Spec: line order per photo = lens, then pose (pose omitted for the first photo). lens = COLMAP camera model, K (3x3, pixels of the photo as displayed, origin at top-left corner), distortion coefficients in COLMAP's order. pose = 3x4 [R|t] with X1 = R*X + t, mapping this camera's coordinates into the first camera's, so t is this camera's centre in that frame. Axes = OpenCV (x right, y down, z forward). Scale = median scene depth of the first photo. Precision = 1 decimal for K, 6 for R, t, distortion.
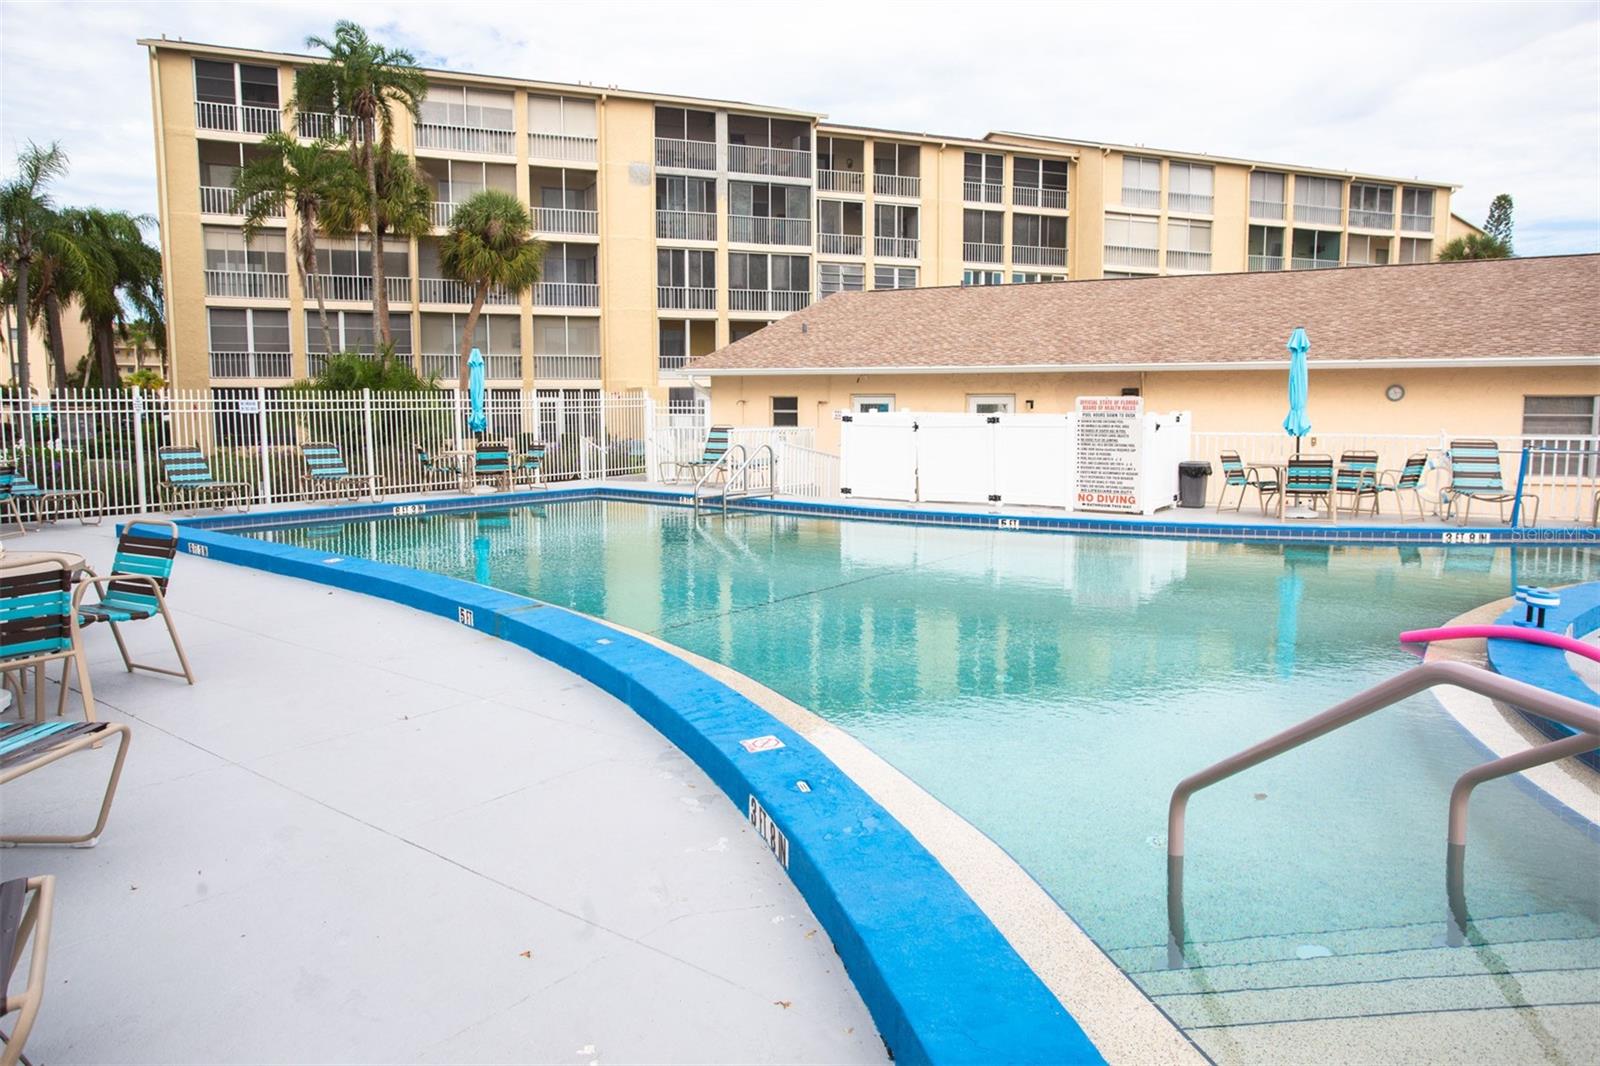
lens RADIAL K [[1122.3, 0, 813.9], [0, 1122.3, 544.6], [0, 0, 1]] dist [-0.030322, 0.007870]
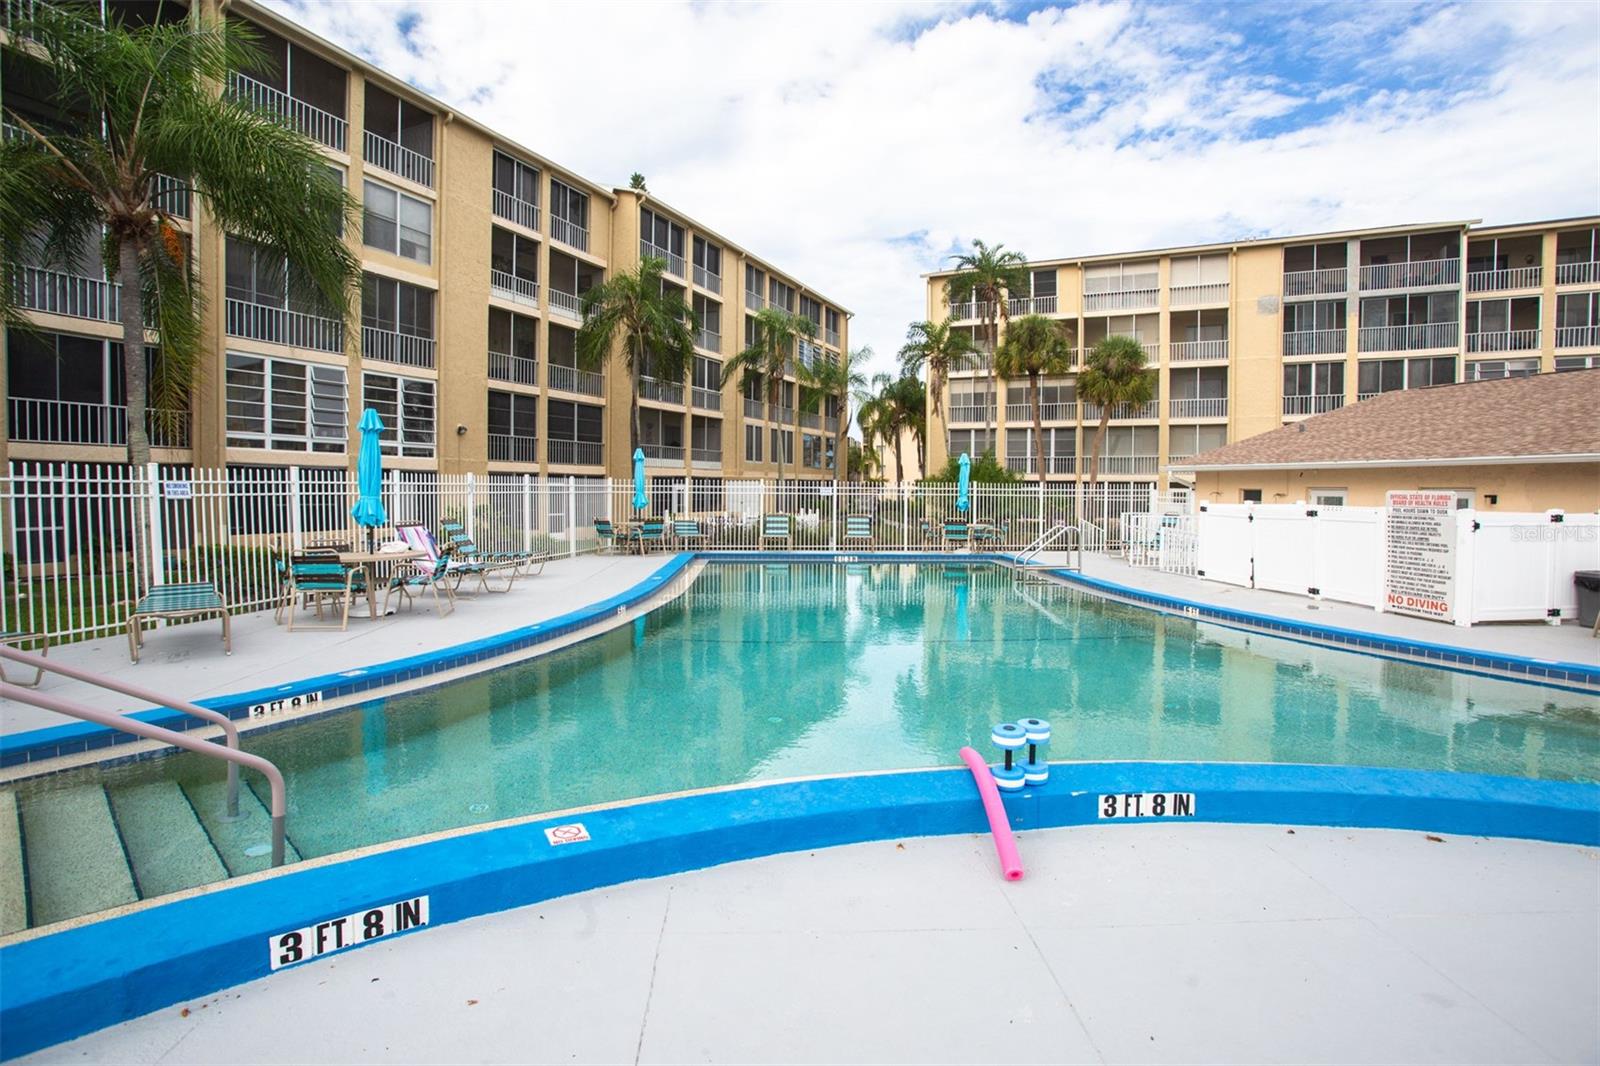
lens RADIAL K [[811.6, 0, 790.4], [0, 811.6, 519.6], [0, 0, 1]] dist [-0.051025, 0.018143]
pose [[0.648028, 0.036362, -0.760748, 0.173307], [-0.105481, 0.993519, -0.042364, -0.011310], [0.754277, 0.107698, 0.647663, 0.081457]]
